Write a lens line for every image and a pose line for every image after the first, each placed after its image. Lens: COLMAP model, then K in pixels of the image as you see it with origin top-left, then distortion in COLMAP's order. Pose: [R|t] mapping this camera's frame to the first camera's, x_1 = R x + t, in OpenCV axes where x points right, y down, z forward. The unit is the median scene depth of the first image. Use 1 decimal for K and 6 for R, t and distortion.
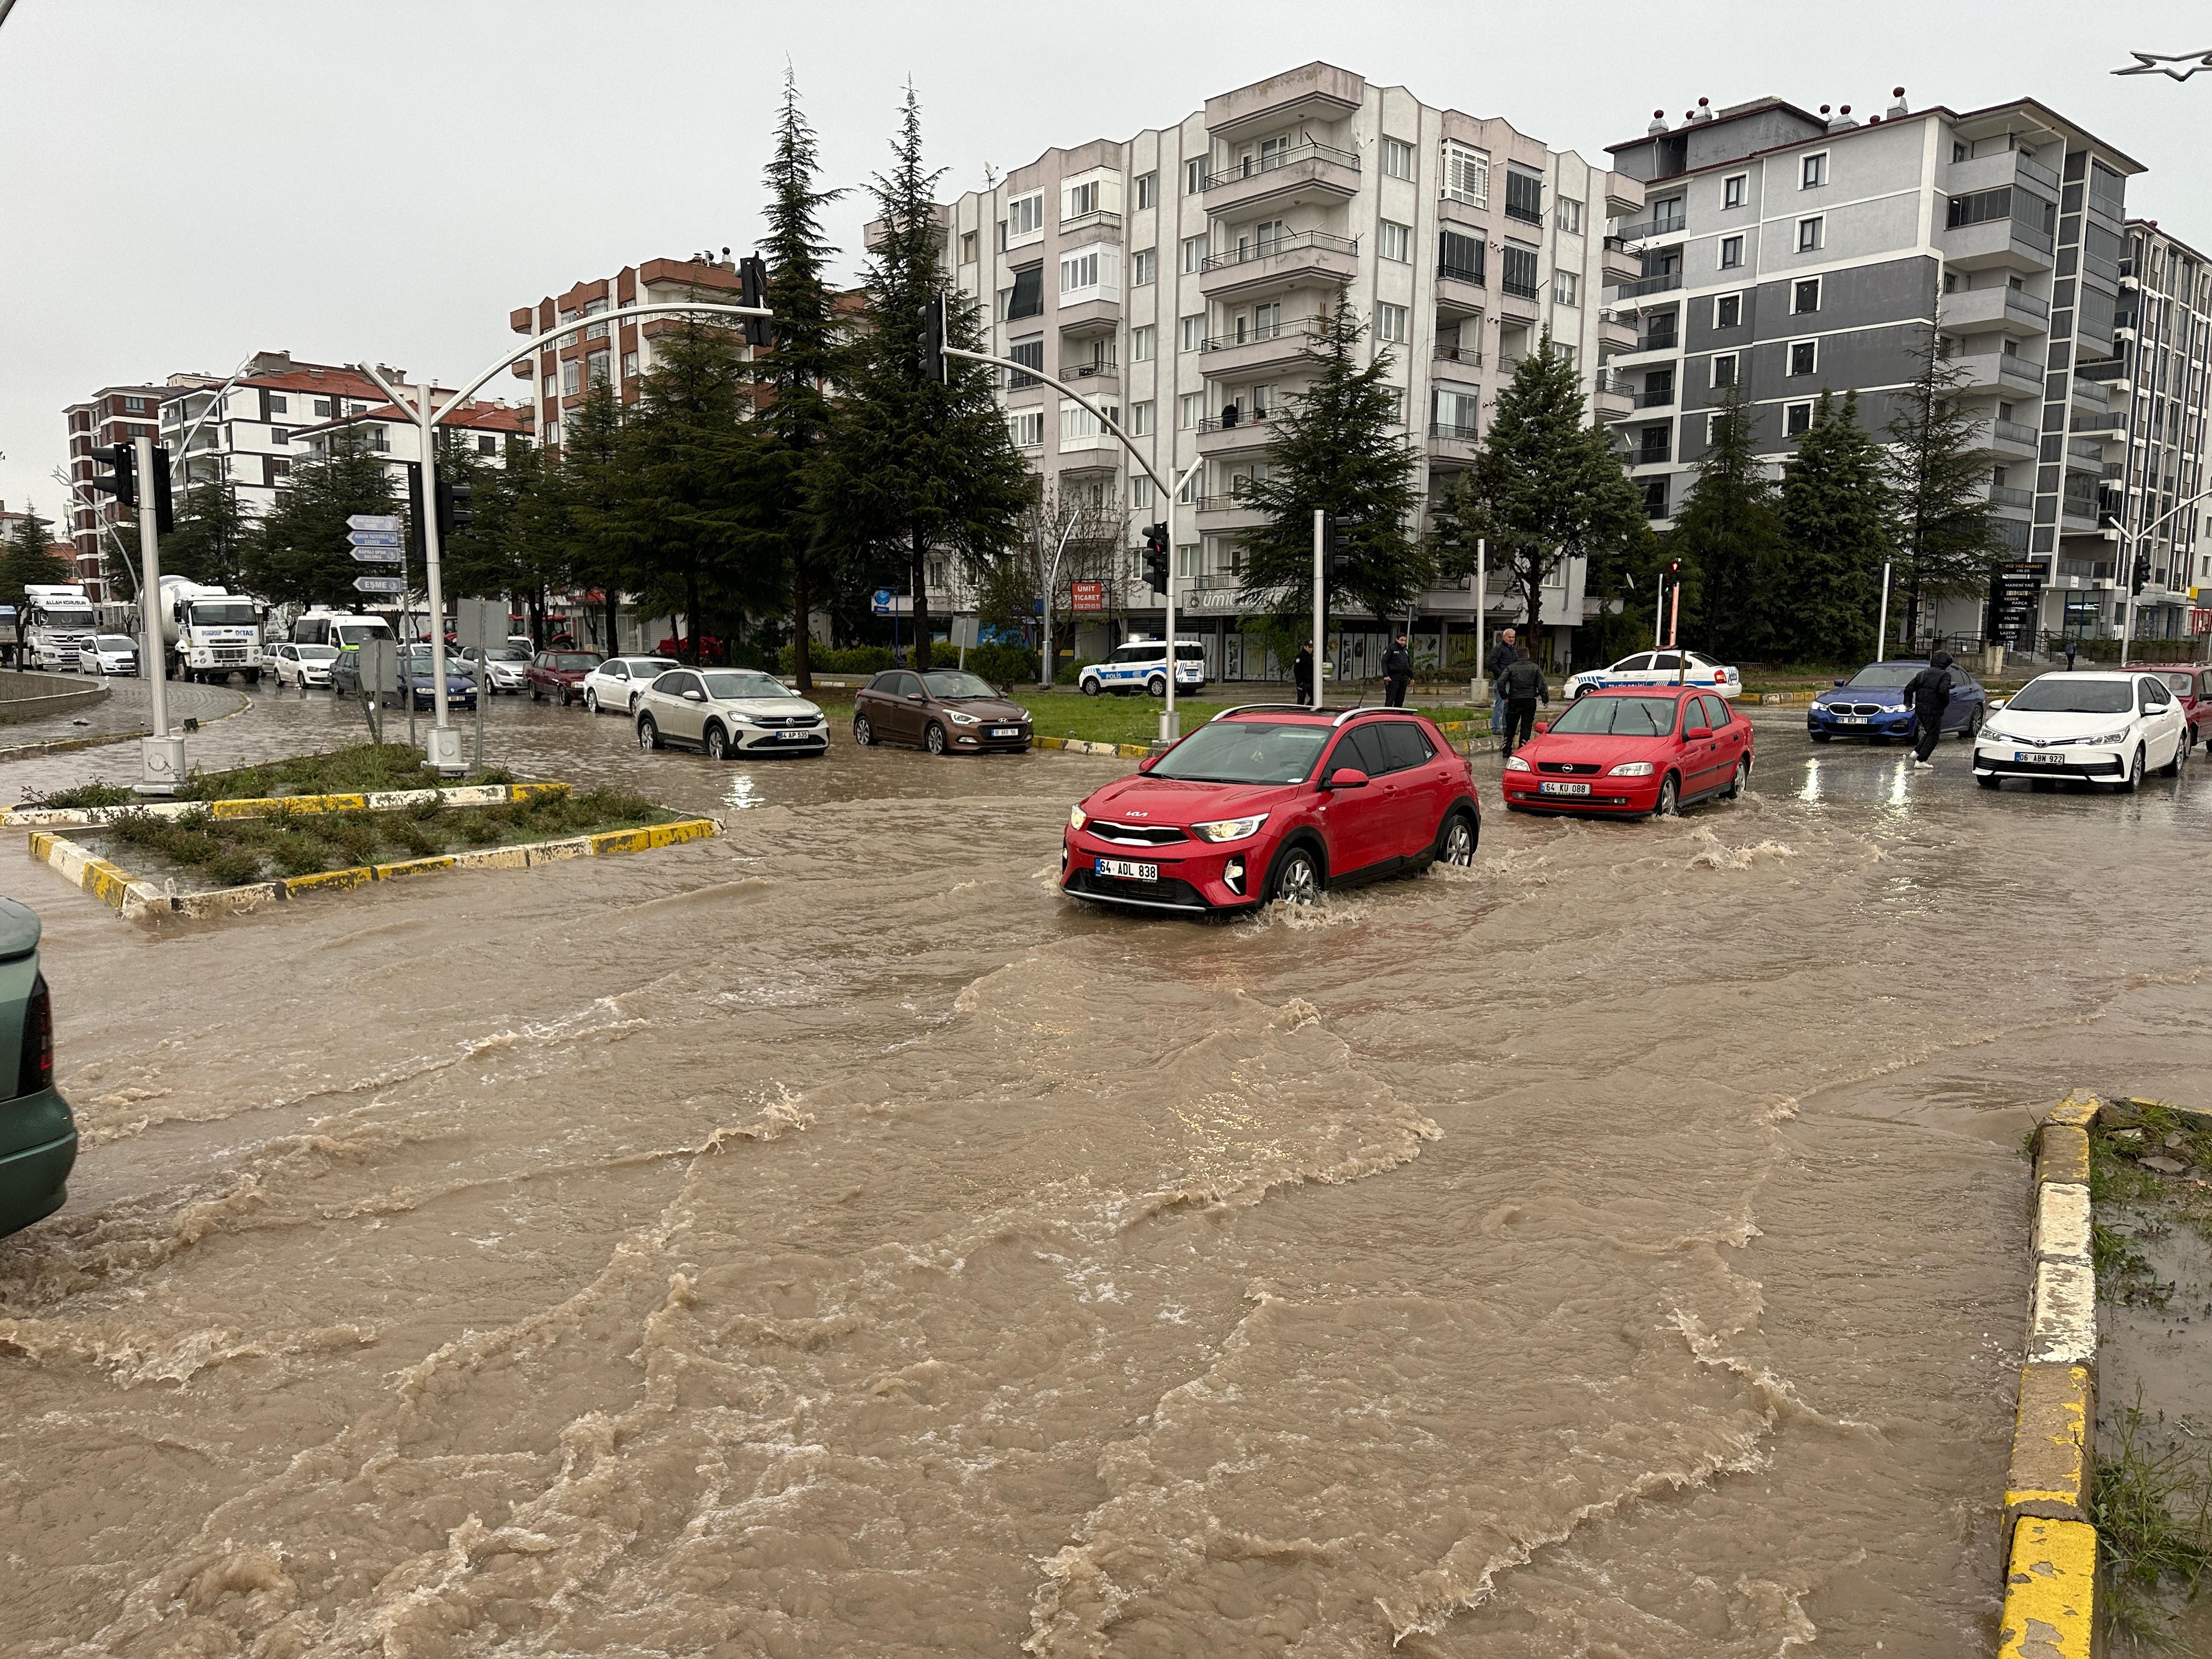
lens RADIAL K [[1655.1, 0, 1106.0], [0, 1655.1, 829.5], [0, 0, 1]] dist [-0.049812, -0.003198]
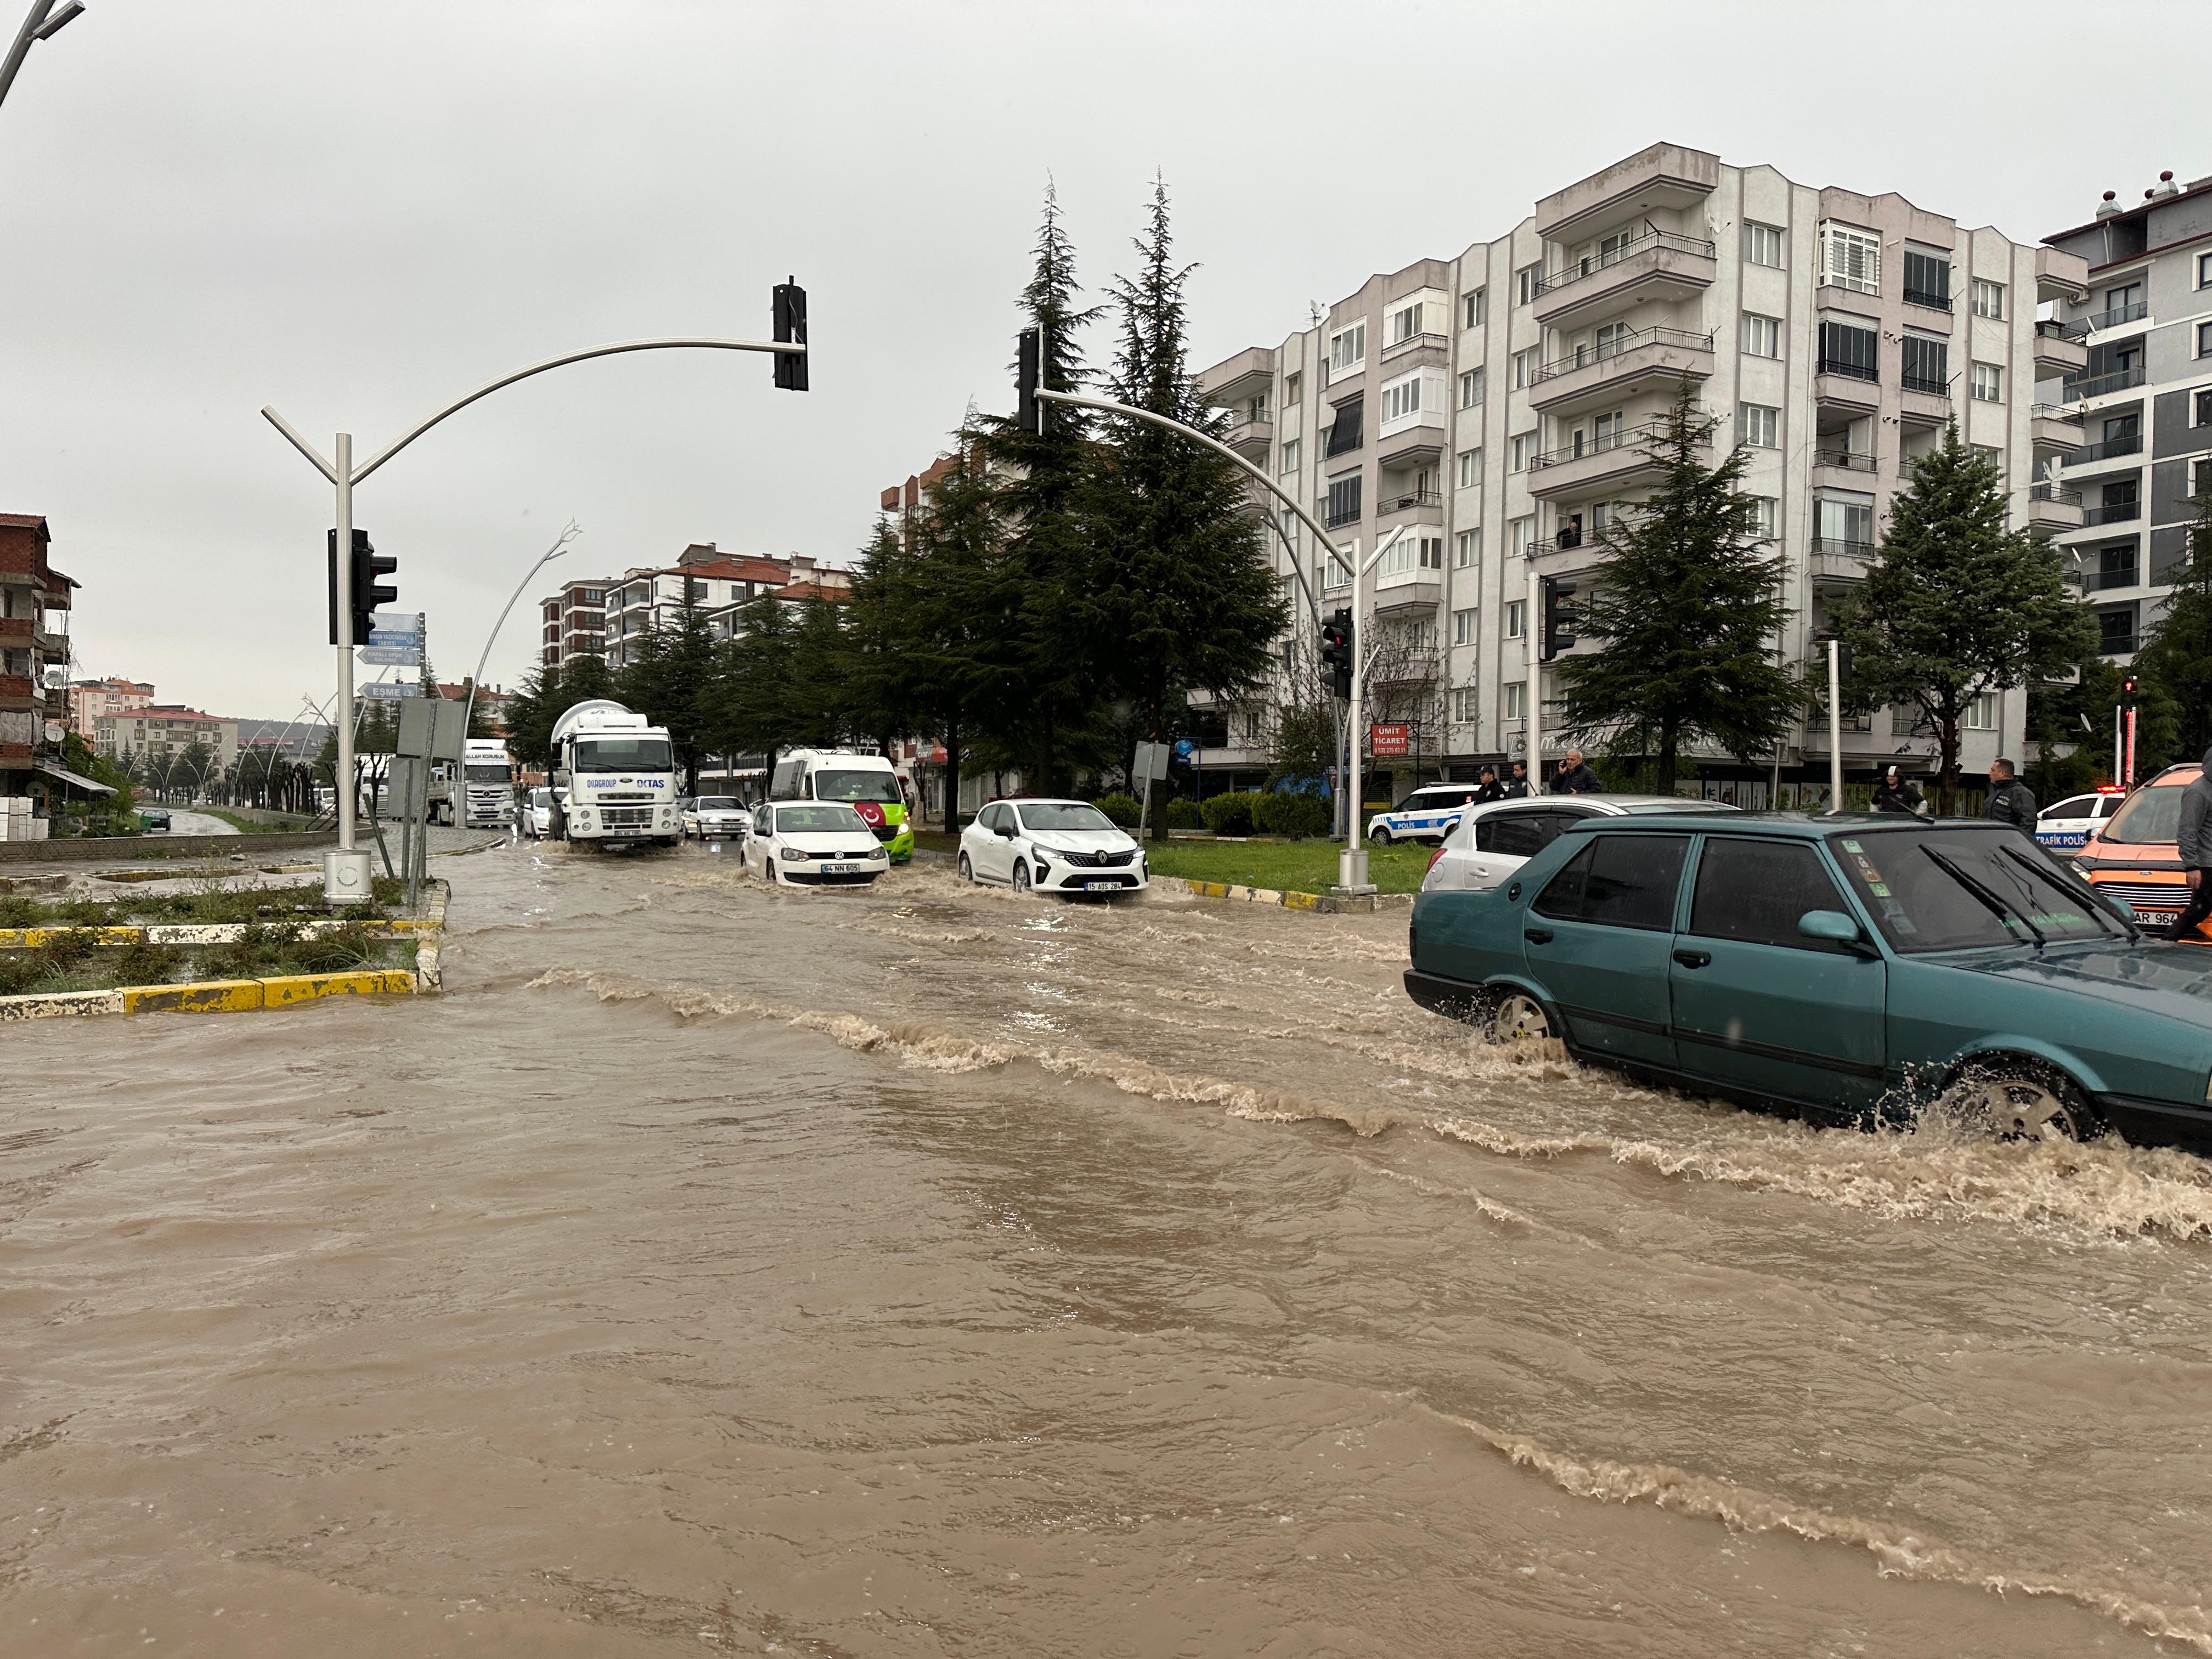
lens RADIAL K [[1559.1, 0, 1106.0], [0, 1559.1, 829.5], [0, 0, 1]] dist [-0.022175, -0.002336]
pose [[0.962022, -0.003016, -0.272956, 0.062885], [-0.026131, 0.994330, -0.103081, -0.001372], [0.271719, 0.106299, 0.956488, 0.138513]]
